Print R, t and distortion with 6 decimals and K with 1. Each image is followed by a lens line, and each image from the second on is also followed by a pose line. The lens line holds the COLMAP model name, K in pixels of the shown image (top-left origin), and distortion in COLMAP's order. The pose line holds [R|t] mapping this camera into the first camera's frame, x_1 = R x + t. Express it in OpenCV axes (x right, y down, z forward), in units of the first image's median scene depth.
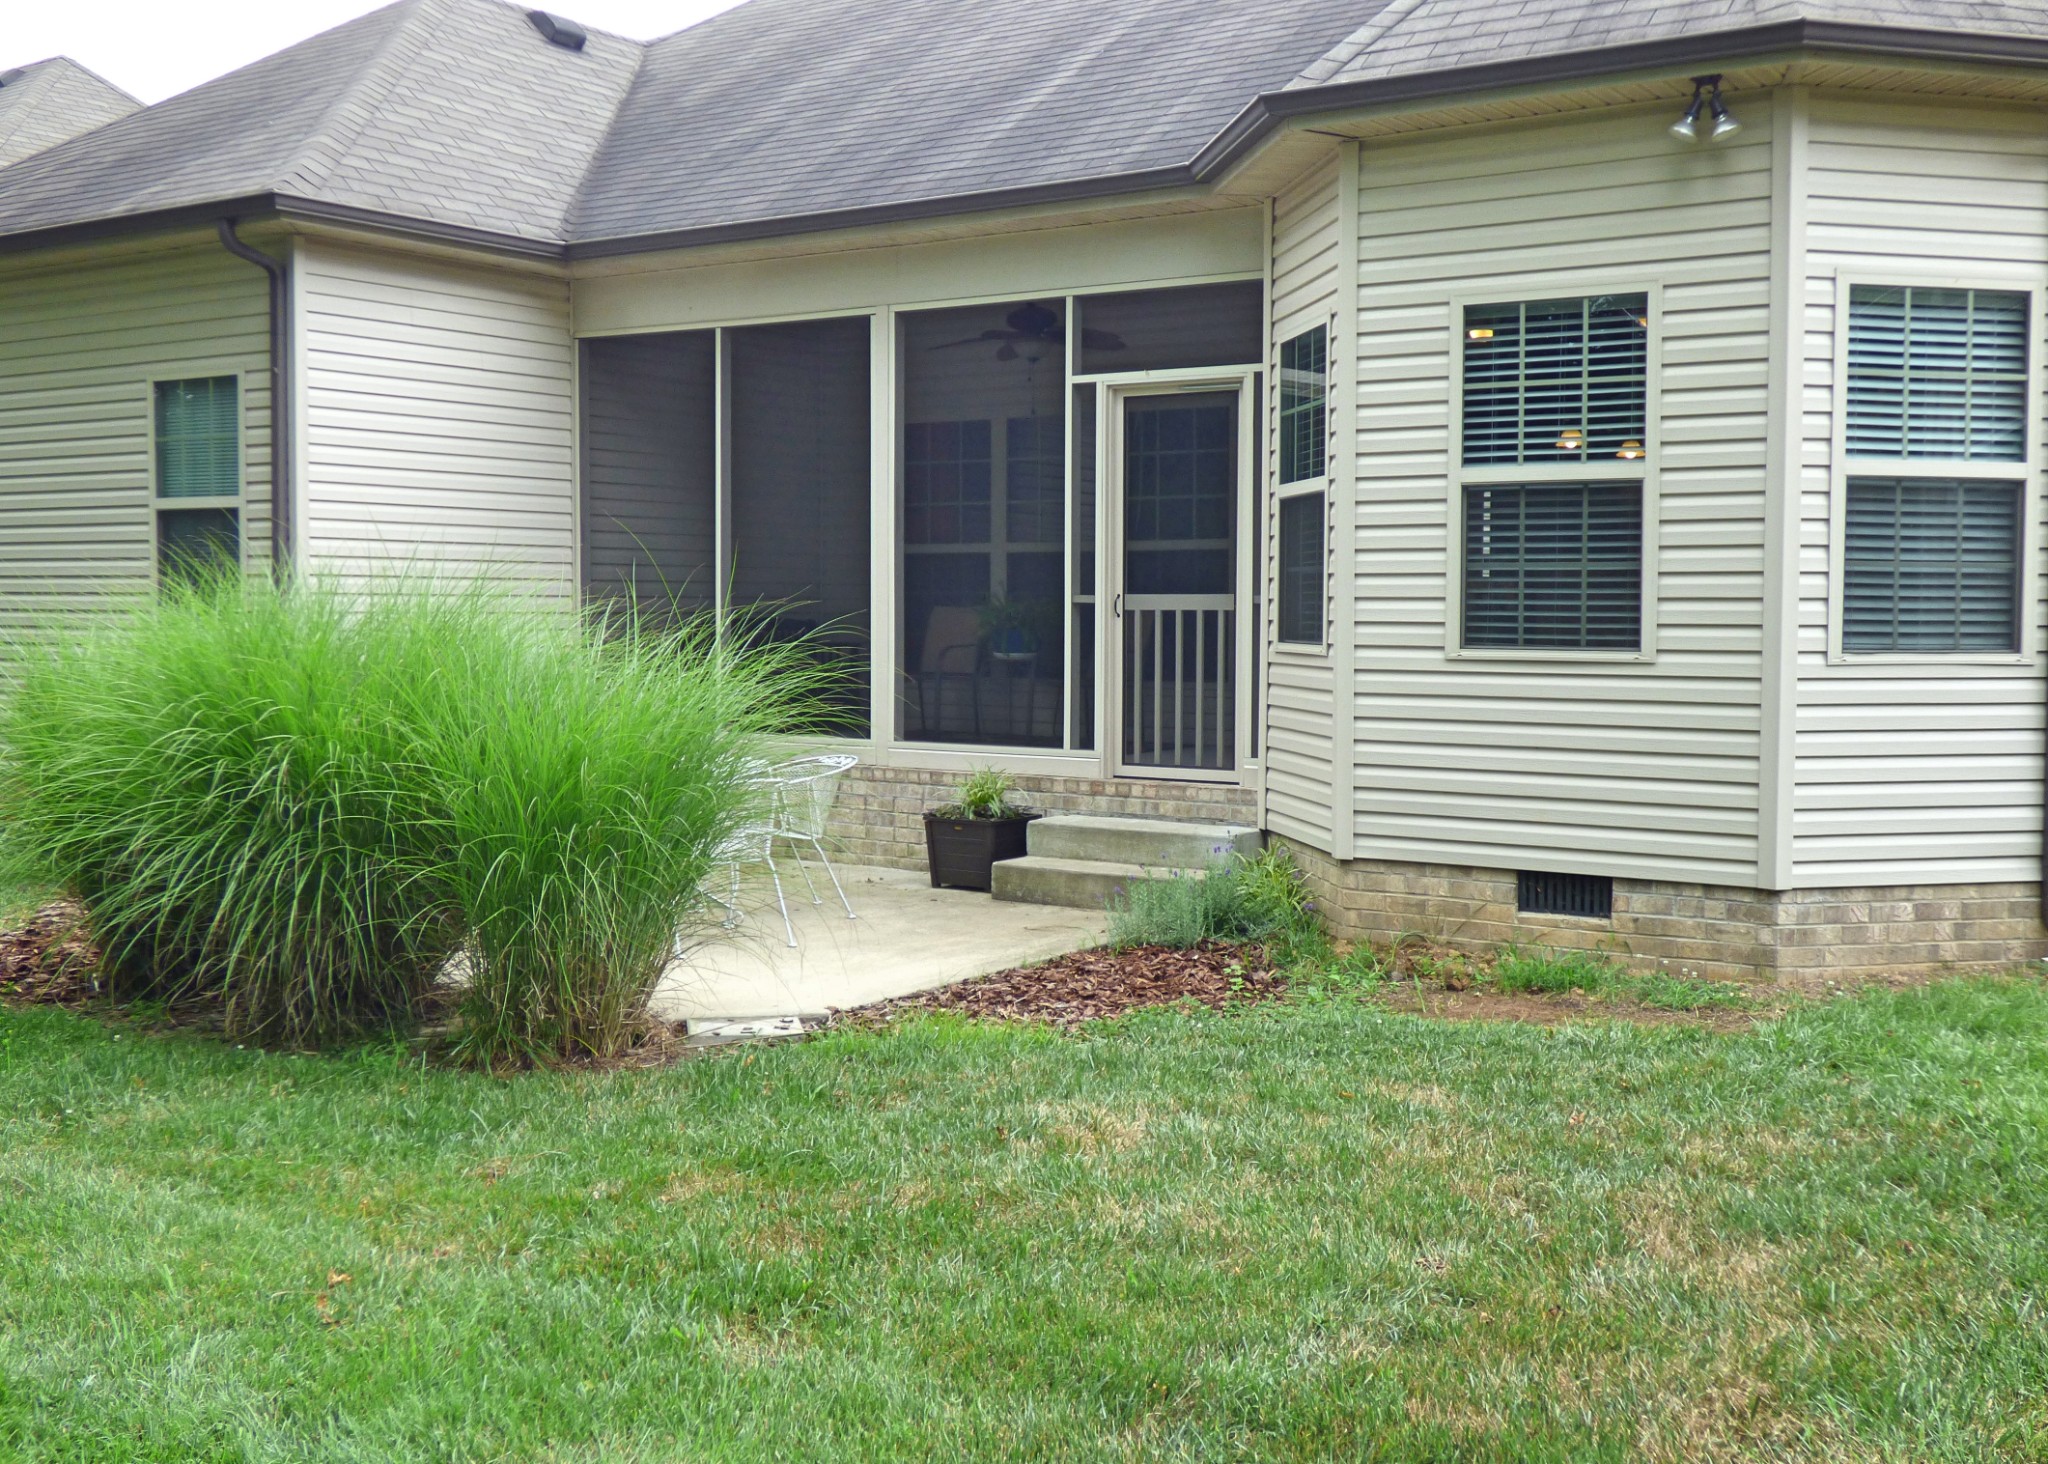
lens RADIAL K [[2301.1, 0, 1024.0], [0, 2301.1, 732.0], [0, 0, 1]] dist [-0.001108, 0.002229]
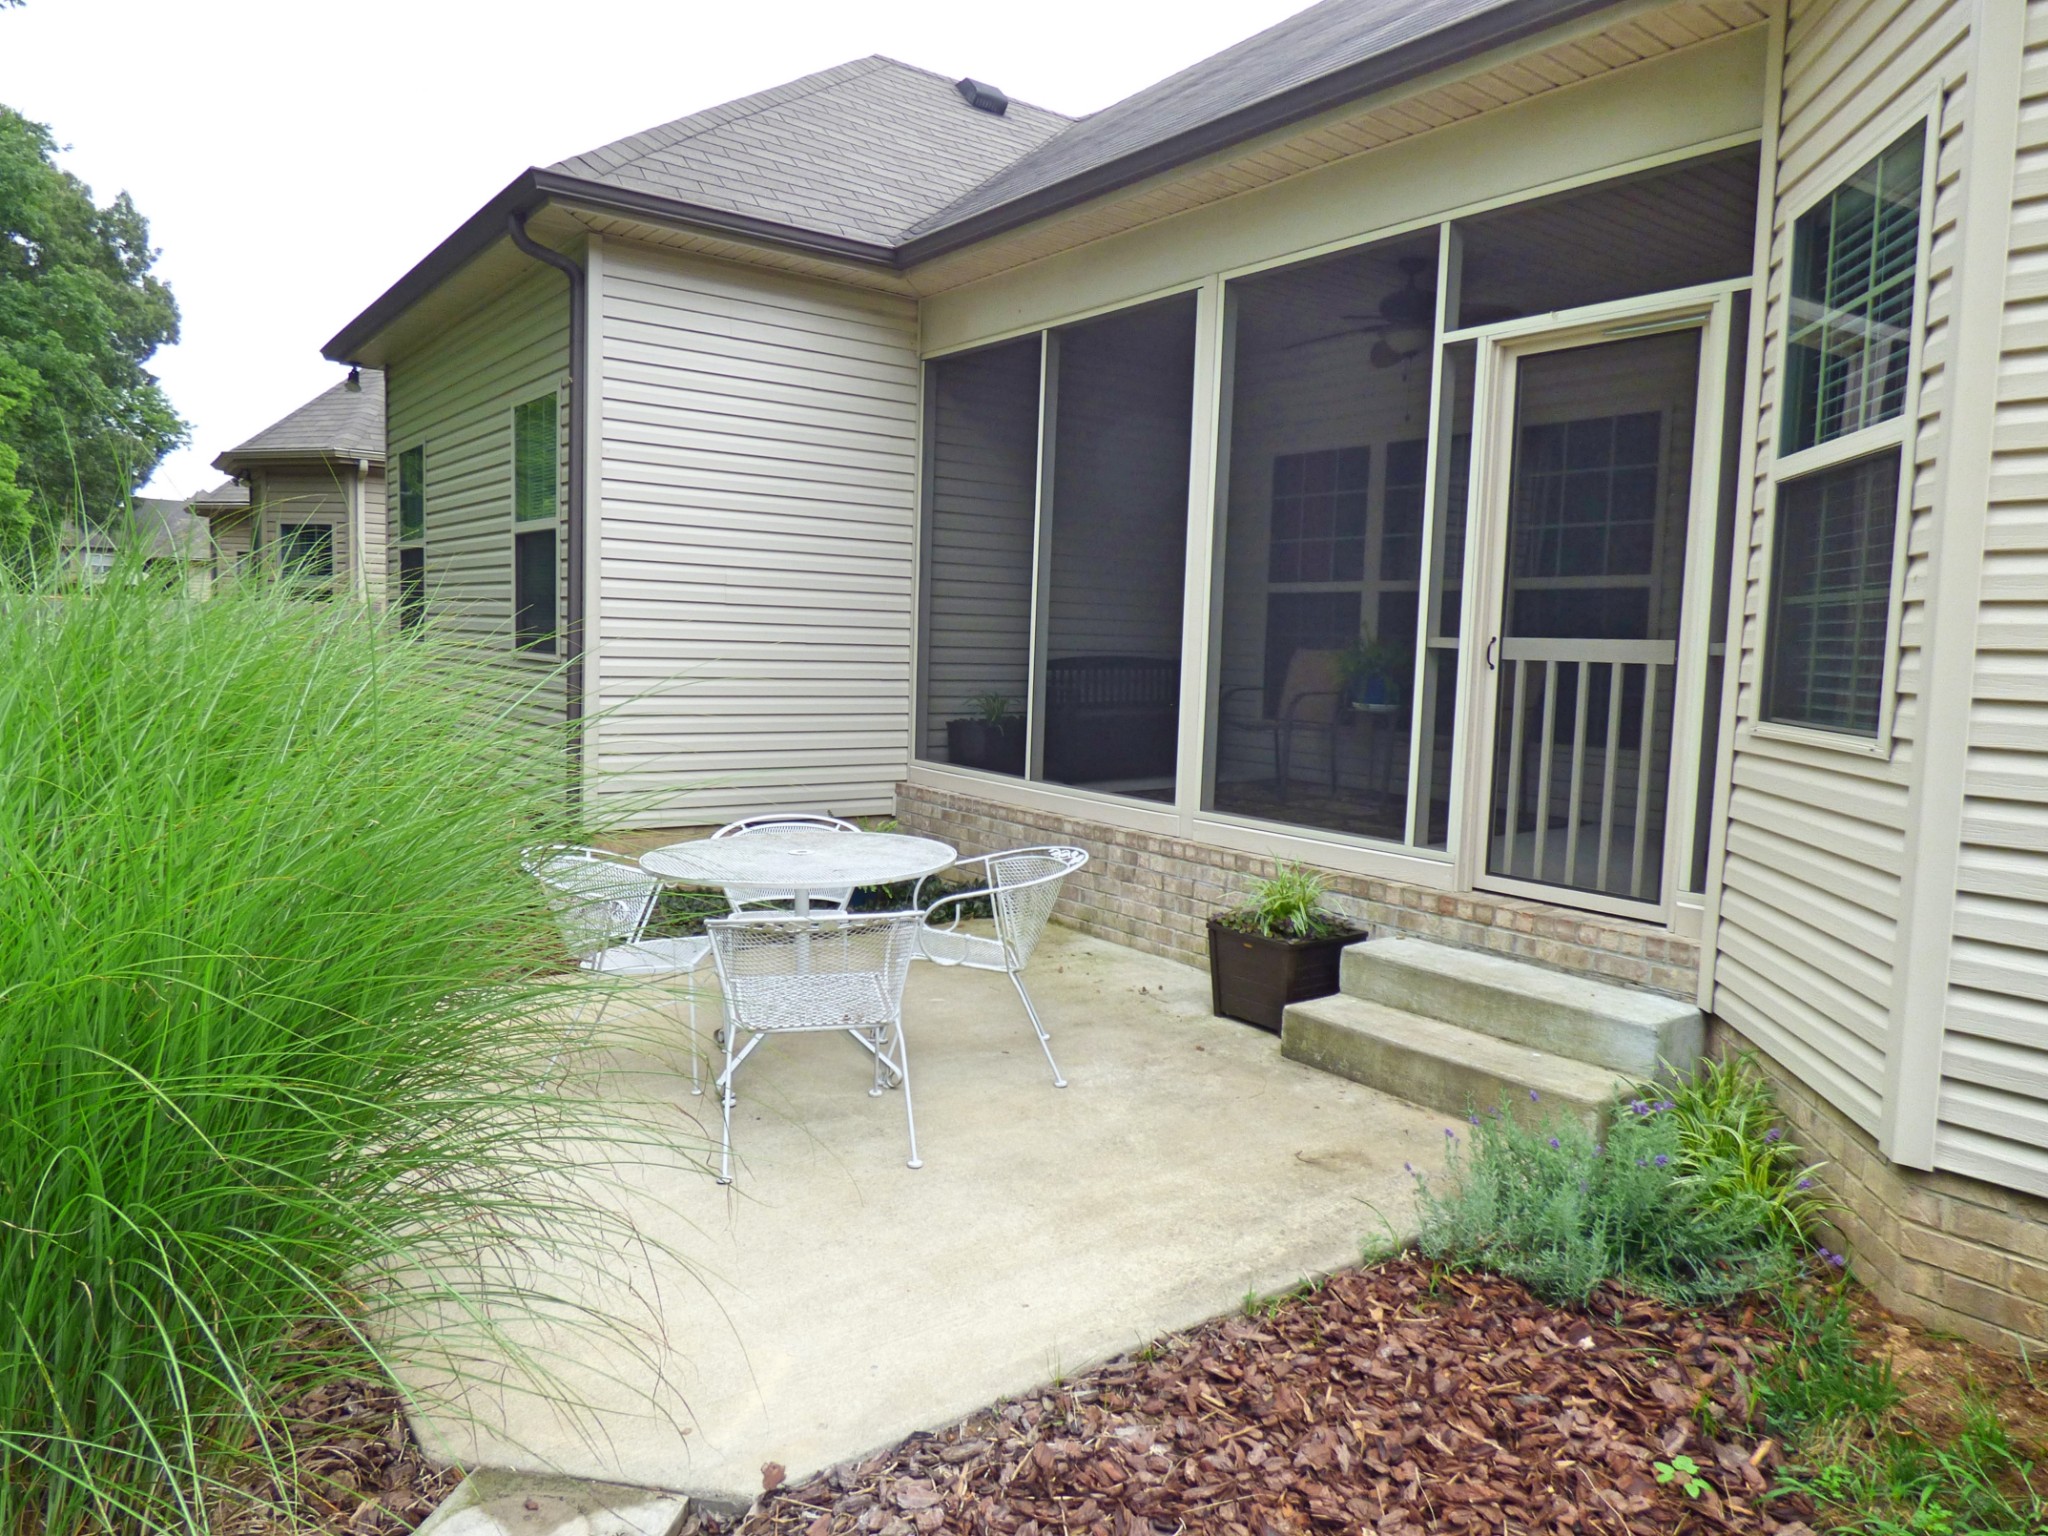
lens RADIAL K [[1348.6, 0, 1024.0], [0, 1348.6, 768.0], [0, 0, 1]] dist [0.008834, -0.016828]
pose [[0.949737, 0.053198, -0.308496, 0.034120], [-0.042373, 0.998232, 0.041690, -0.030615], [0.310168, -0.026523, 0.950312, 0.556563]]
